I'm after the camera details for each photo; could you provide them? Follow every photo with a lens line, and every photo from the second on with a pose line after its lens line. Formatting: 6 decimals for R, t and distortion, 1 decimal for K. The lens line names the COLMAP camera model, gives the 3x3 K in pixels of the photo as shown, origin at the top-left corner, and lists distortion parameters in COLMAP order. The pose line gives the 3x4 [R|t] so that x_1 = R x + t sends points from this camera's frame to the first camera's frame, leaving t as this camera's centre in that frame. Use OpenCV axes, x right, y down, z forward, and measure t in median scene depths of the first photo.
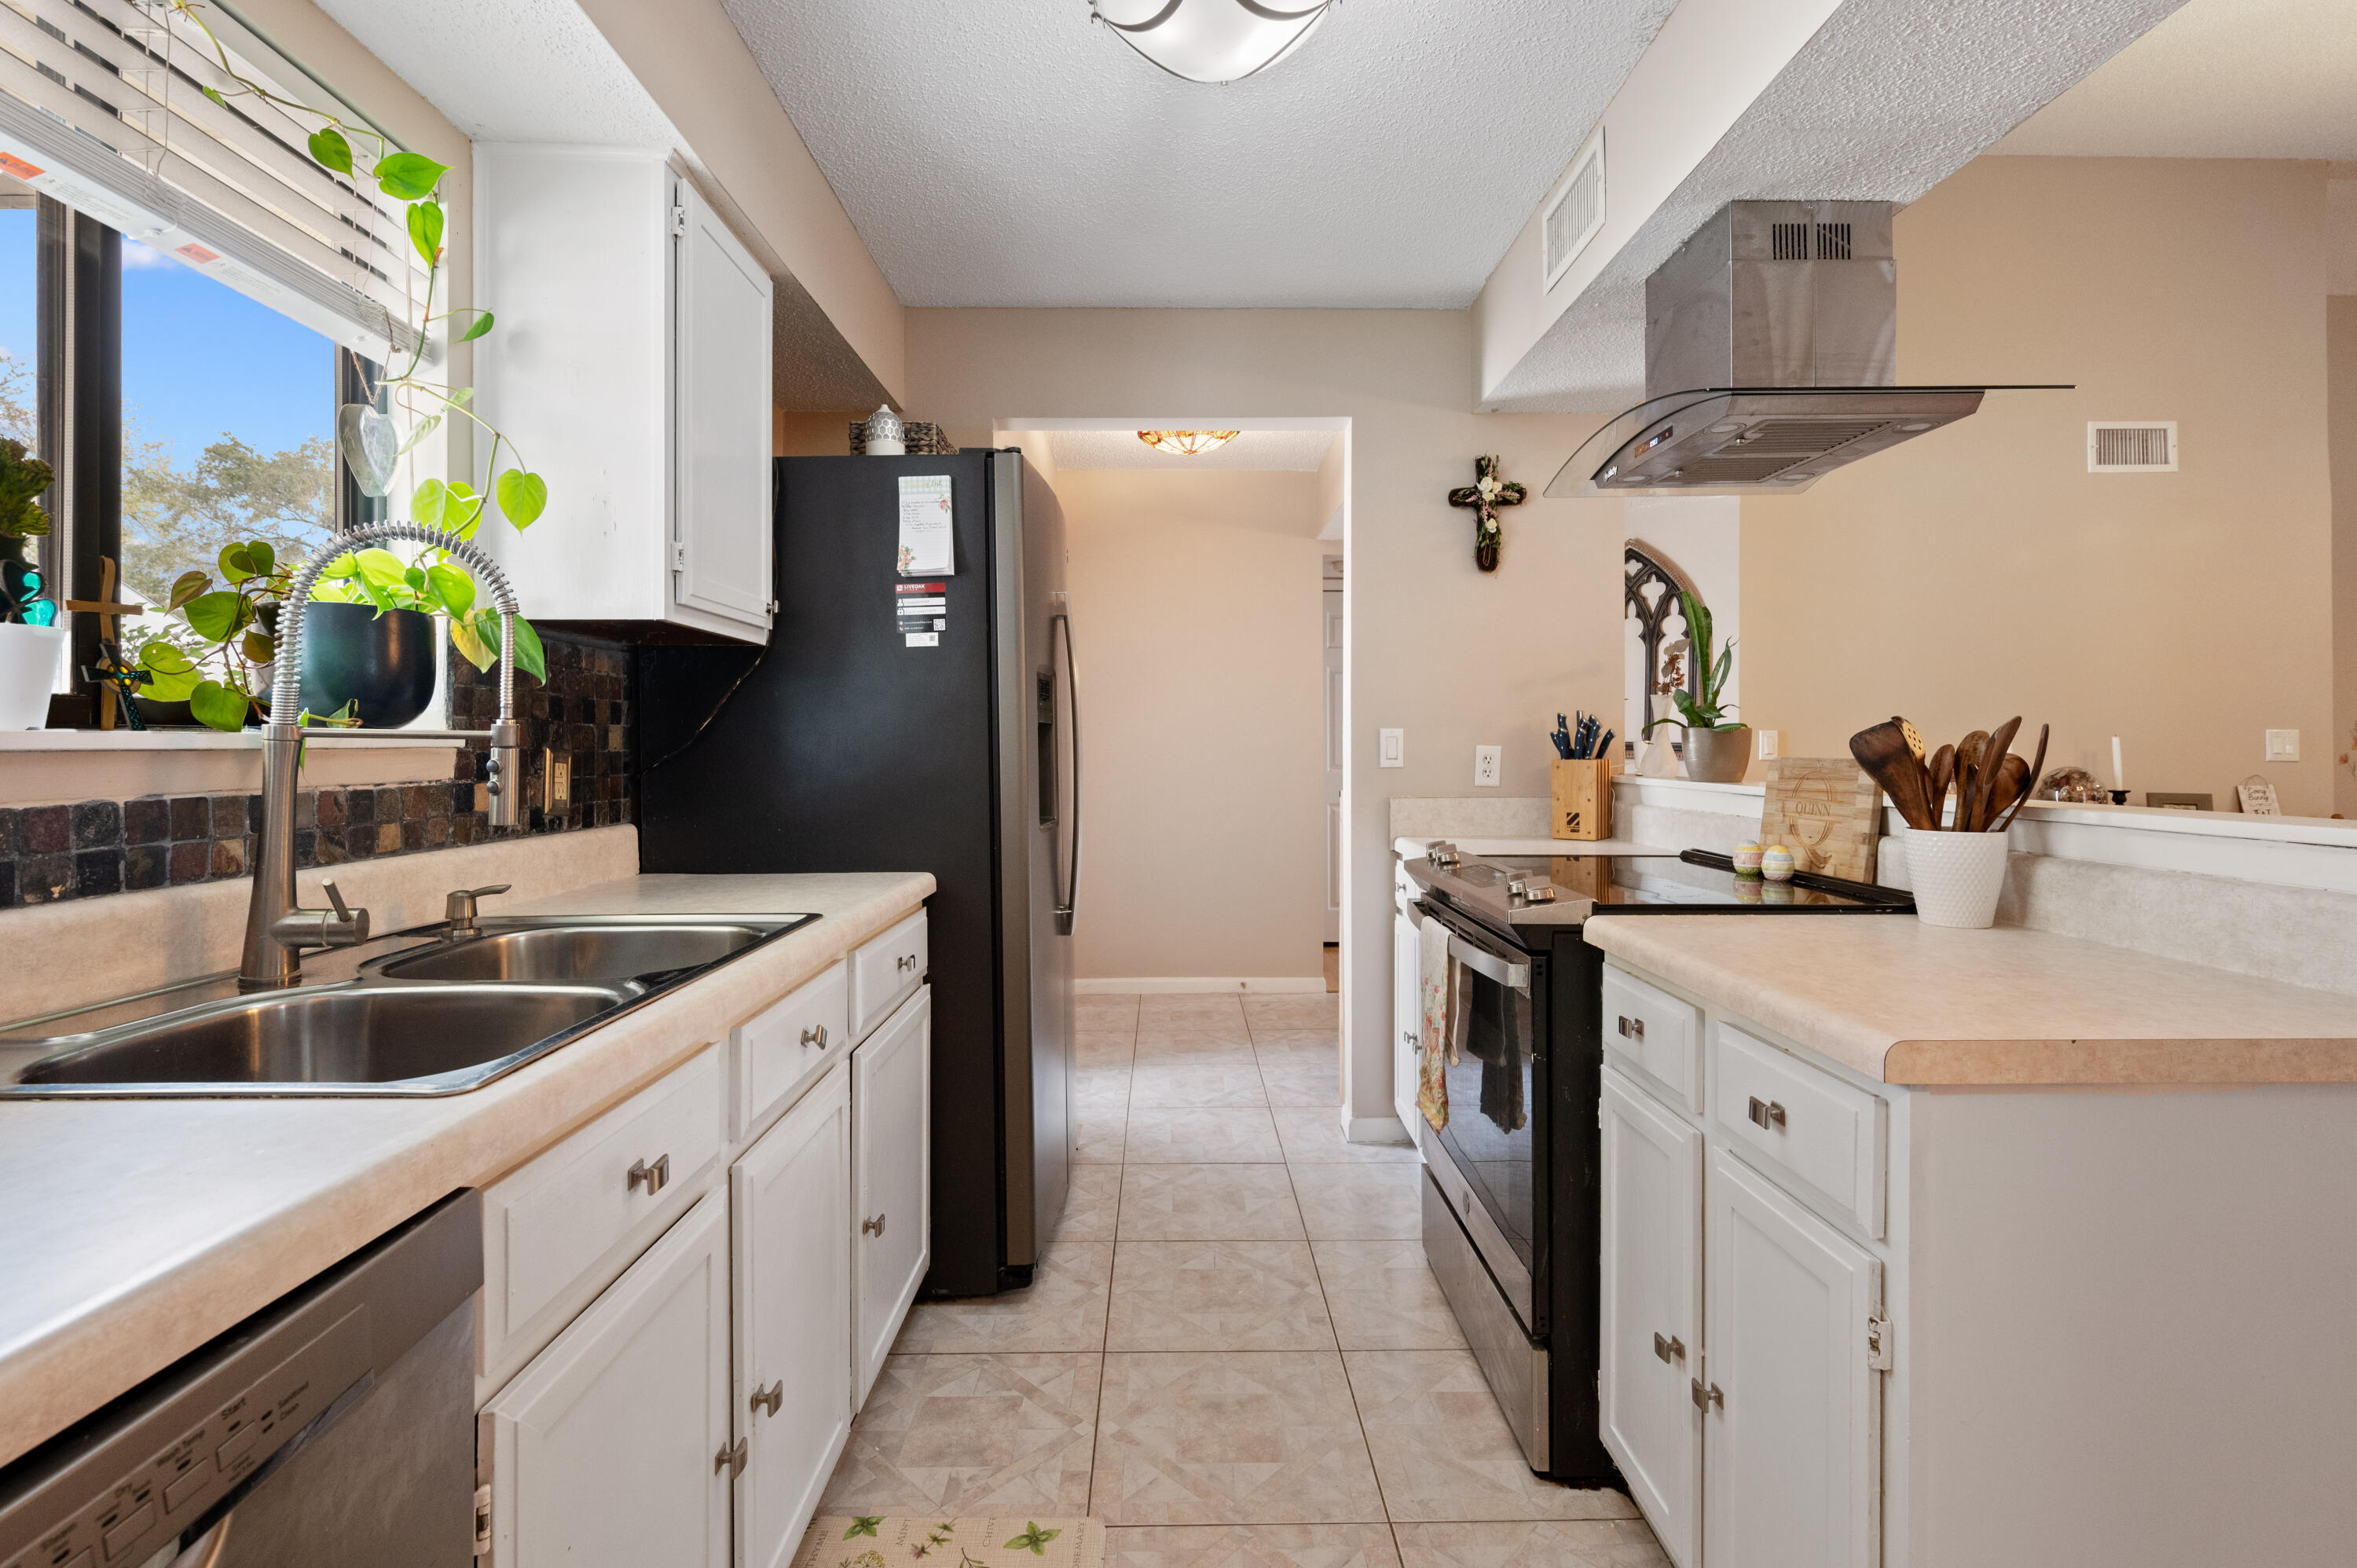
lens RADIAL K [[1046.3, 0, 1182.9], [0, 1046.3, 753.5], [0, 0, 1]] dist [-0.003396, -0.000351]
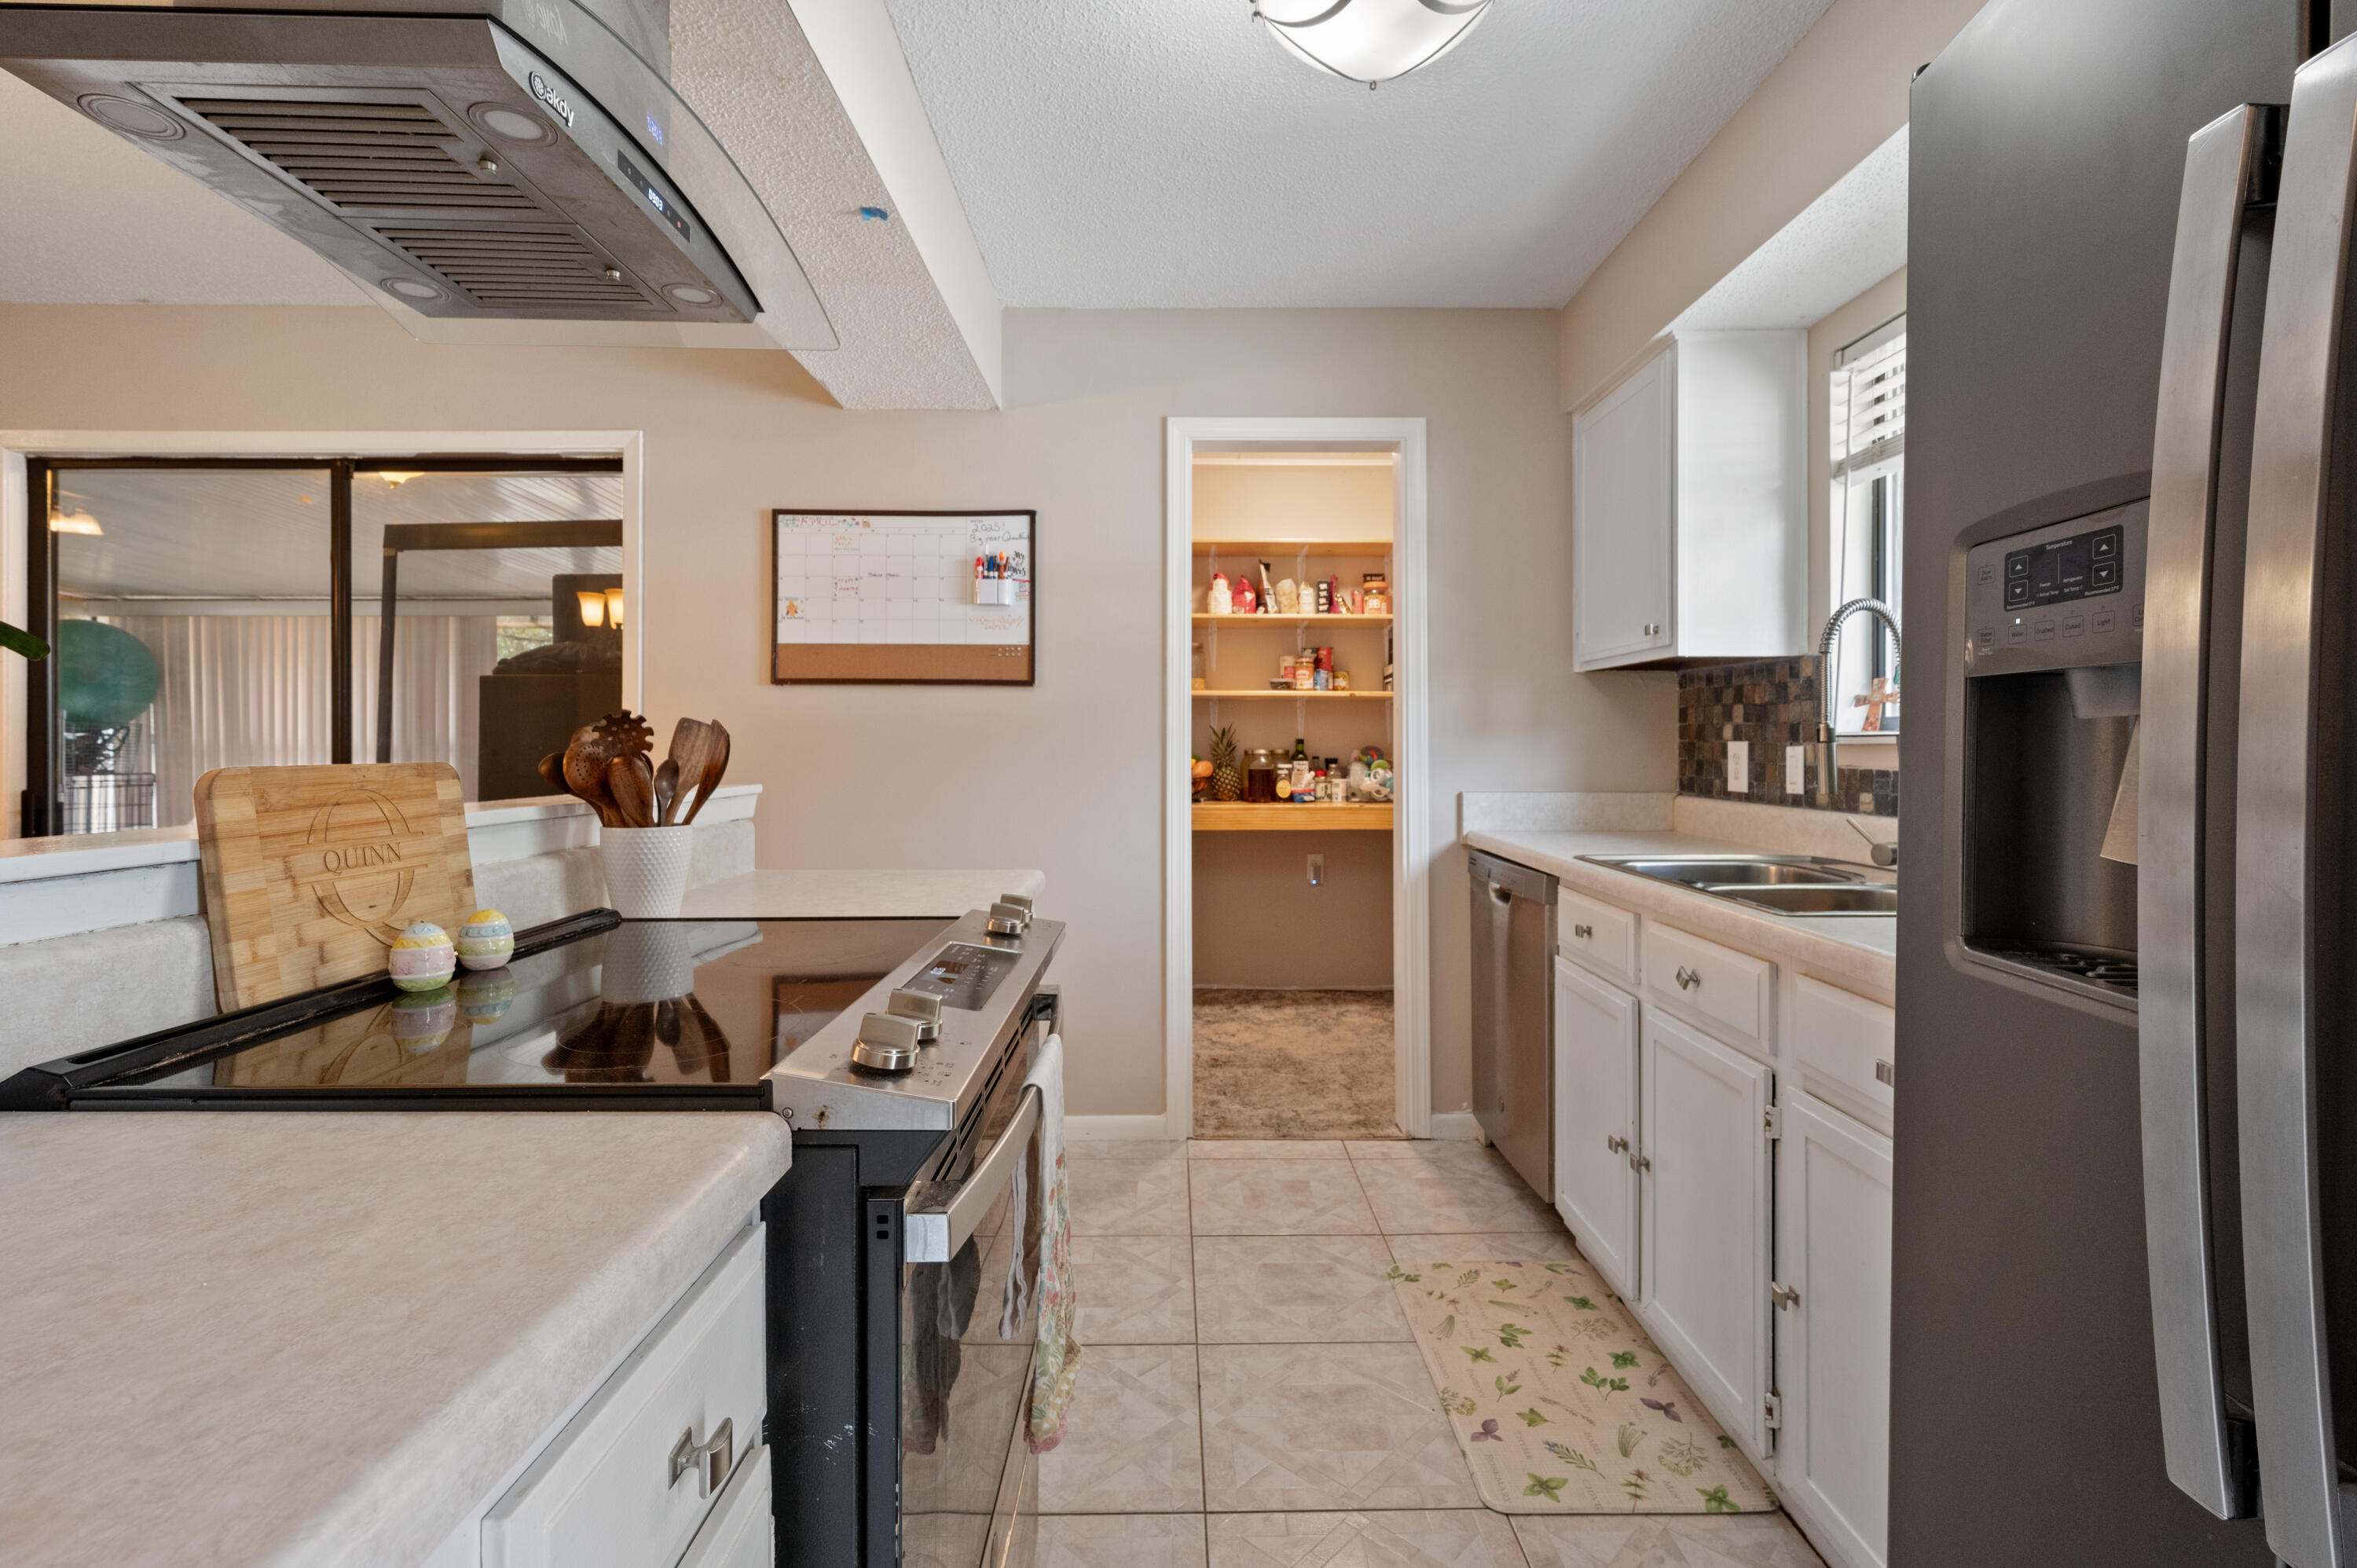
lens RADIAL K [[1046.3, 0, 1182.9], [0, 1046.3, 753.5], [0, 0, 1]] dist [-0.003396, -0.000351]
pose [[-0.999998, 0.001731, -0.000691, 0.153424], [0.001723, 0.999929, 0.011829, -0.006258], [0.000712, 0.011828, -0.999930, 1.393224]]
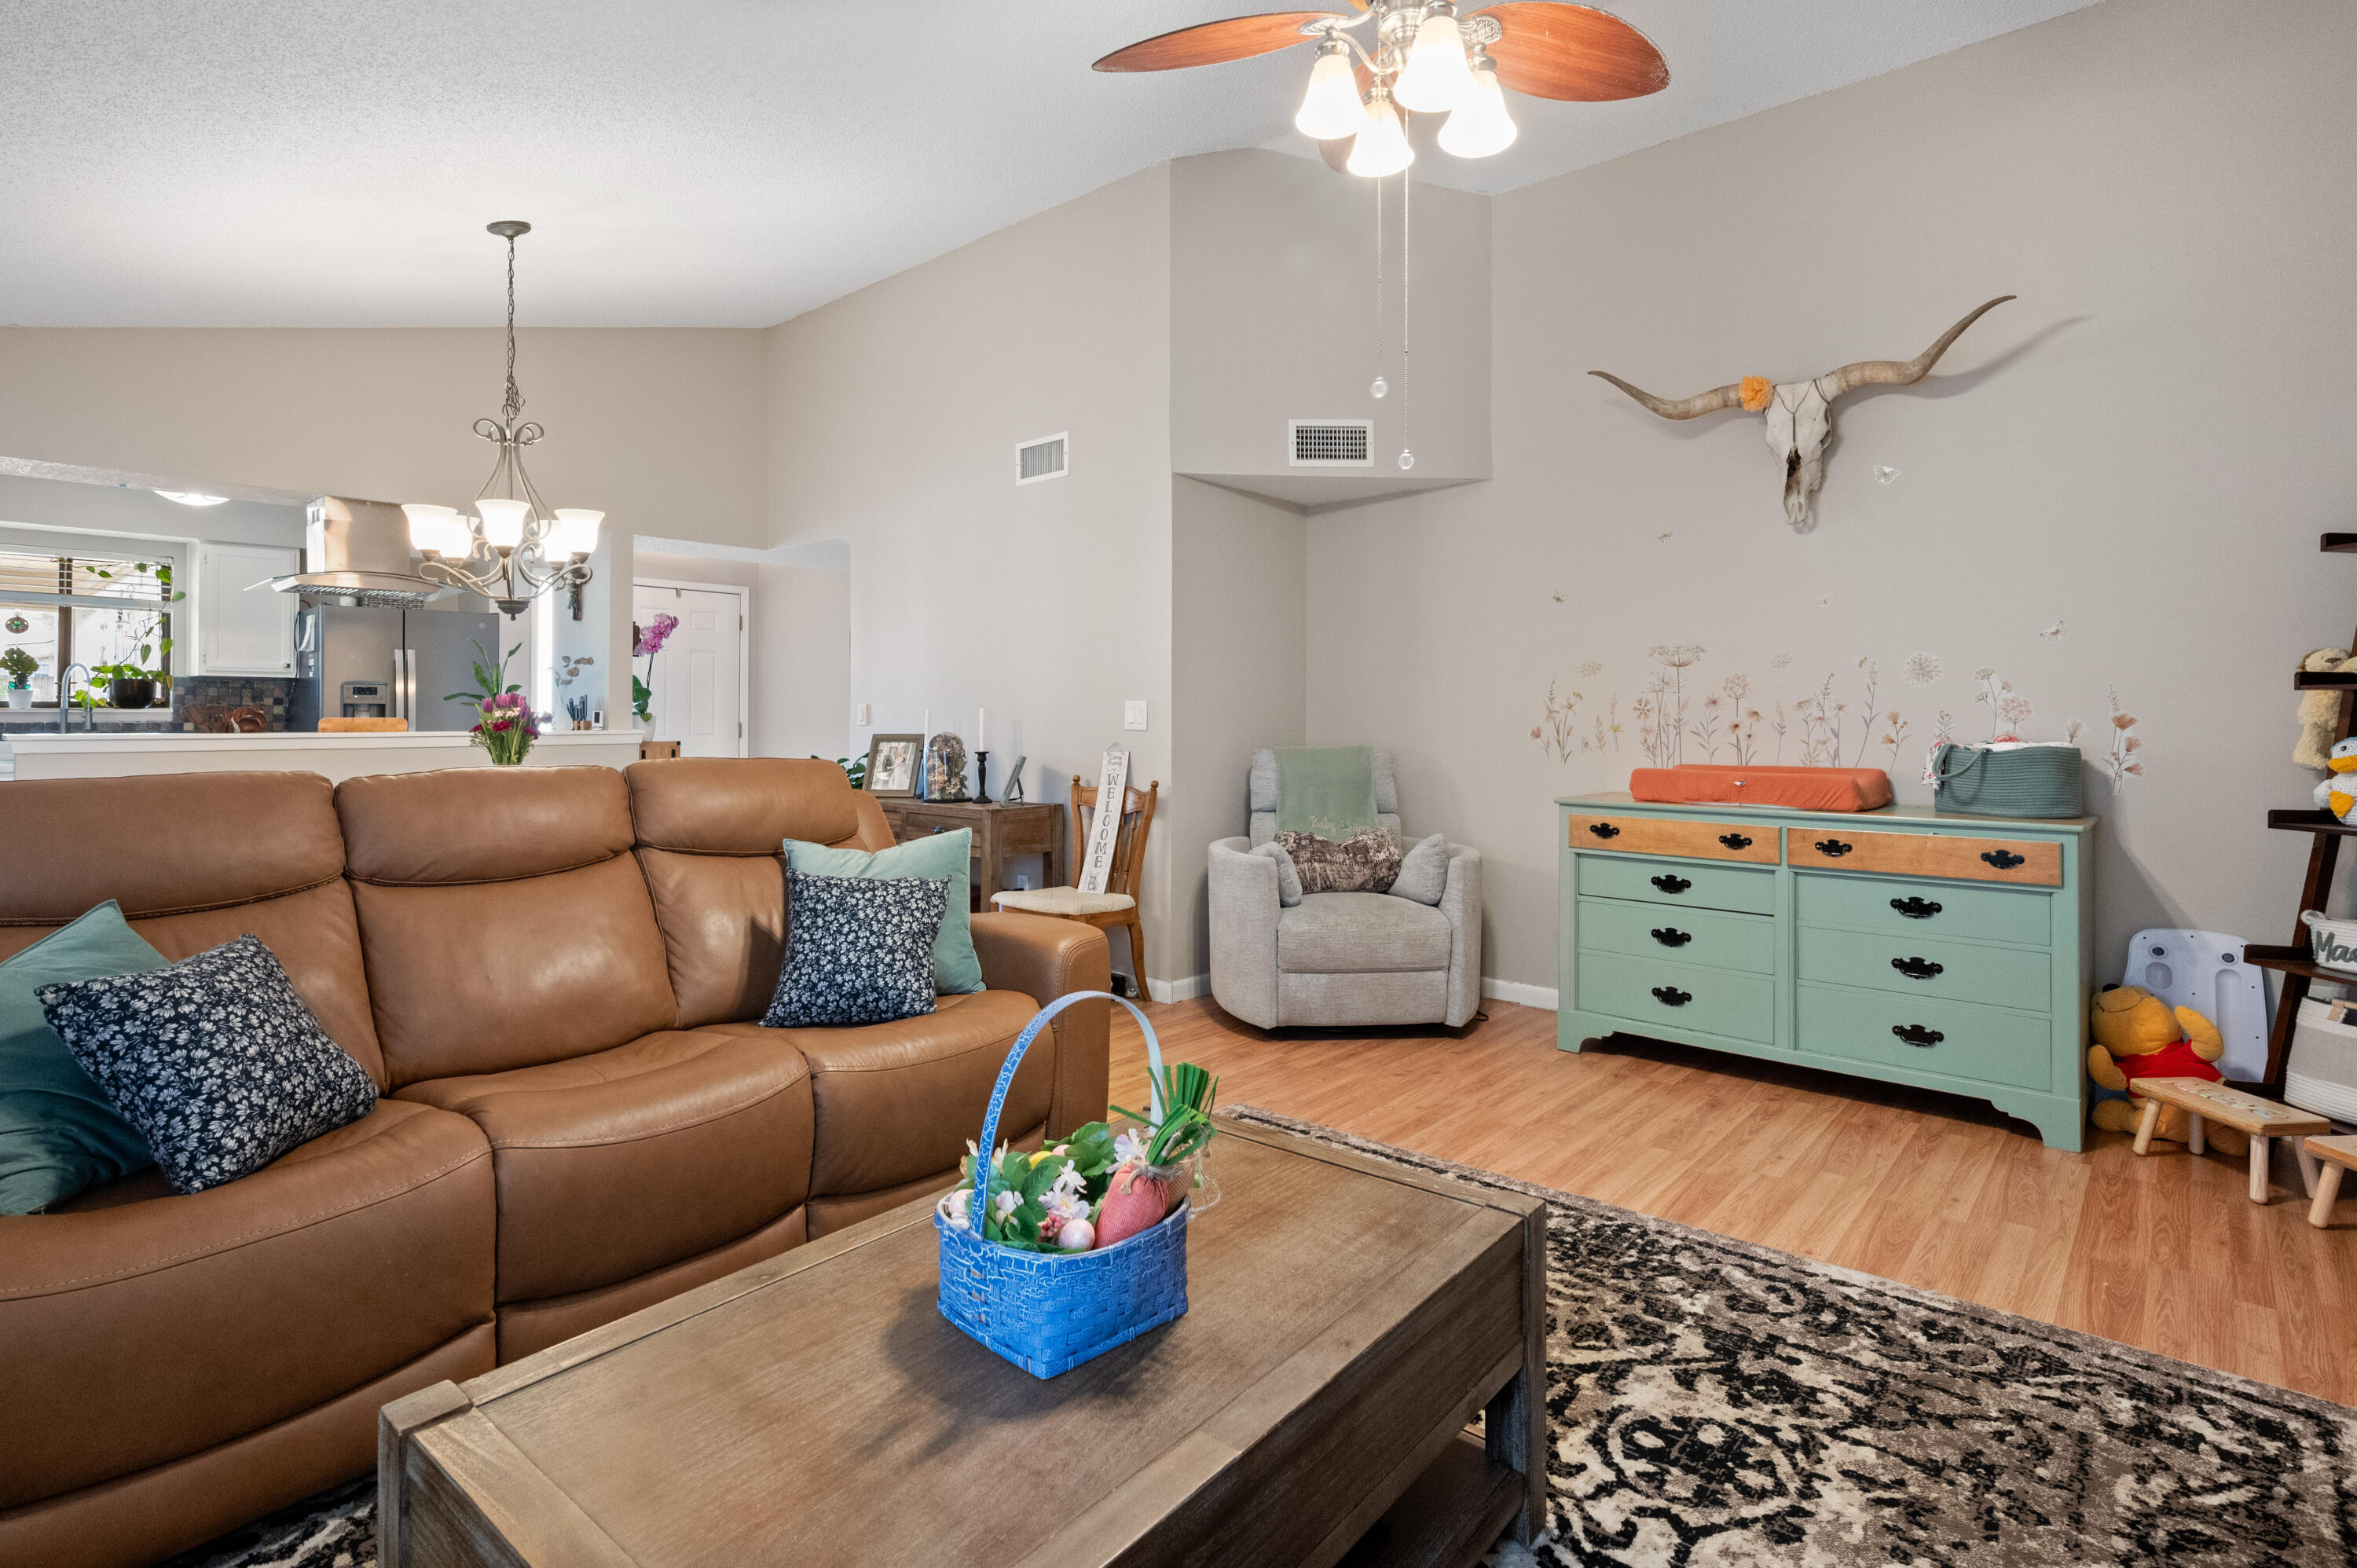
lens RADIAL K [[1152.3, 0, 1182.1], [0, 1152.3, 702.0], [0, 0, 1]] dist [-0.001875, -0.000059]
pose [[0.747903, -0.004249, -0.663794, 3.425277], [-0.007976, 0.999850, -0.015387, -0.007503], [0.663760, 0.016802, 0.747757, 0.255554]]
